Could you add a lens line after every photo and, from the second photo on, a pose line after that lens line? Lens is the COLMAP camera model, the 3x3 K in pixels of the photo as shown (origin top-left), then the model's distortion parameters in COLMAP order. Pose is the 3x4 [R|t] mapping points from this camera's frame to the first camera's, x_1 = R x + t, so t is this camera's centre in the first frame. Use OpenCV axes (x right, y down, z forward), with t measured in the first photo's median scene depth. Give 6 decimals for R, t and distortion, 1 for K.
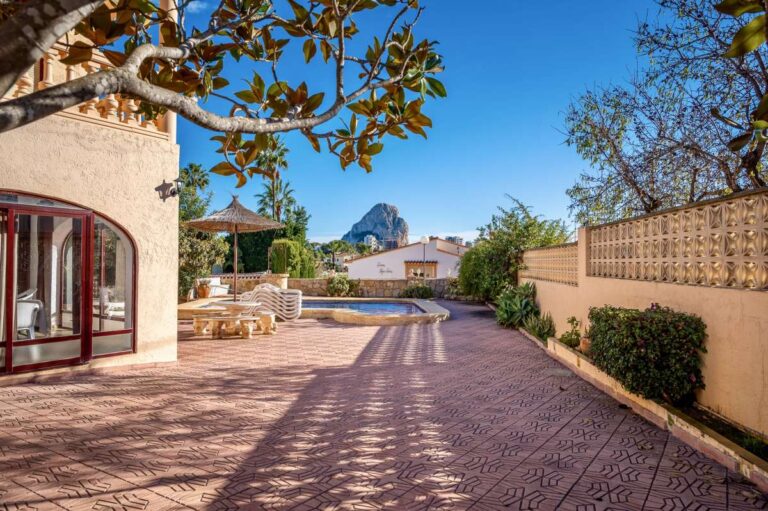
lens RADIAL K [[520.3, 0, 384.1], [0, 520.3, 263.0], [0, 0, 1]] dist [0.001678, 0.000053]
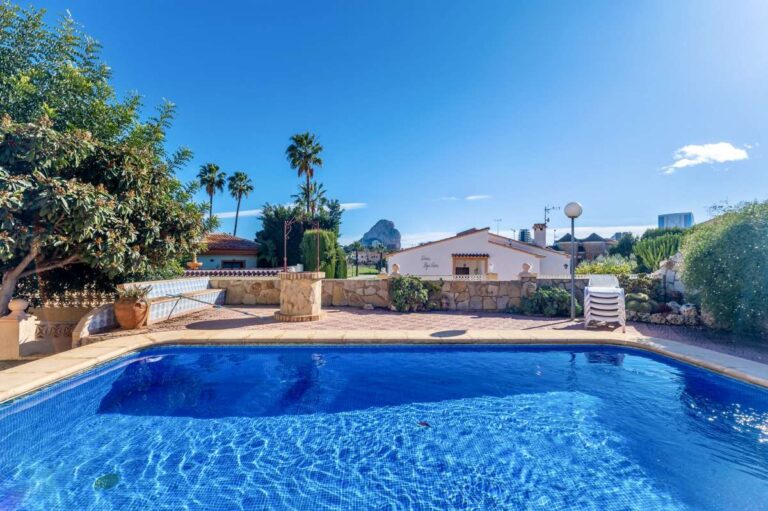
lens RADIAL K [[340.9, 0, 383.4], [0, 340.9, 256.7], [0, 0, 1]] dist [0.005649, -0.000146]
pose [[0.999997, -0.000786, -0.002143, -0.054790], [0.000772, 0.999978, -0.006616, 0.003217], [0.002148, 0.006615, 0.999976, 0.291067]]
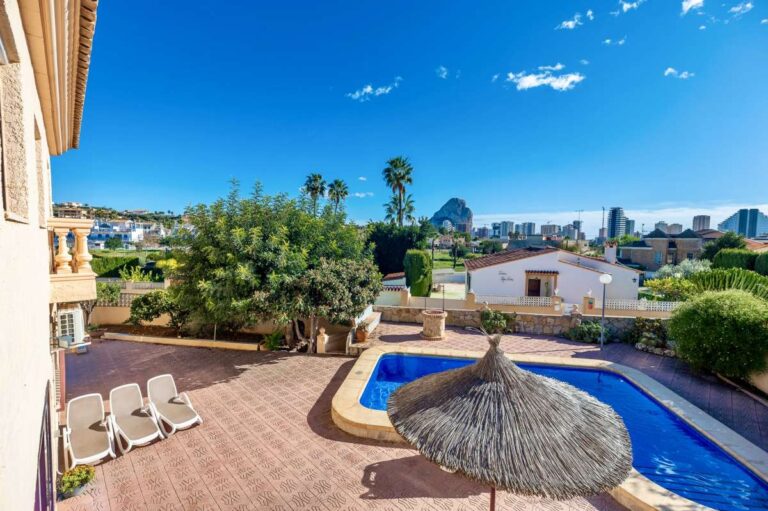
lens RADIAL K [[340.9, 0, 382.8], [0, 340.9, 260.0], [0, 0, 1]] dist [0.005649, -0.000146]
pose [[0.978770, 0.023999, -0.203553, -0.076626], [-0.010615, 0.997724, 0.066592, -0.049876], [0.204688, -0.063017, 0.976797, 0.169286]]
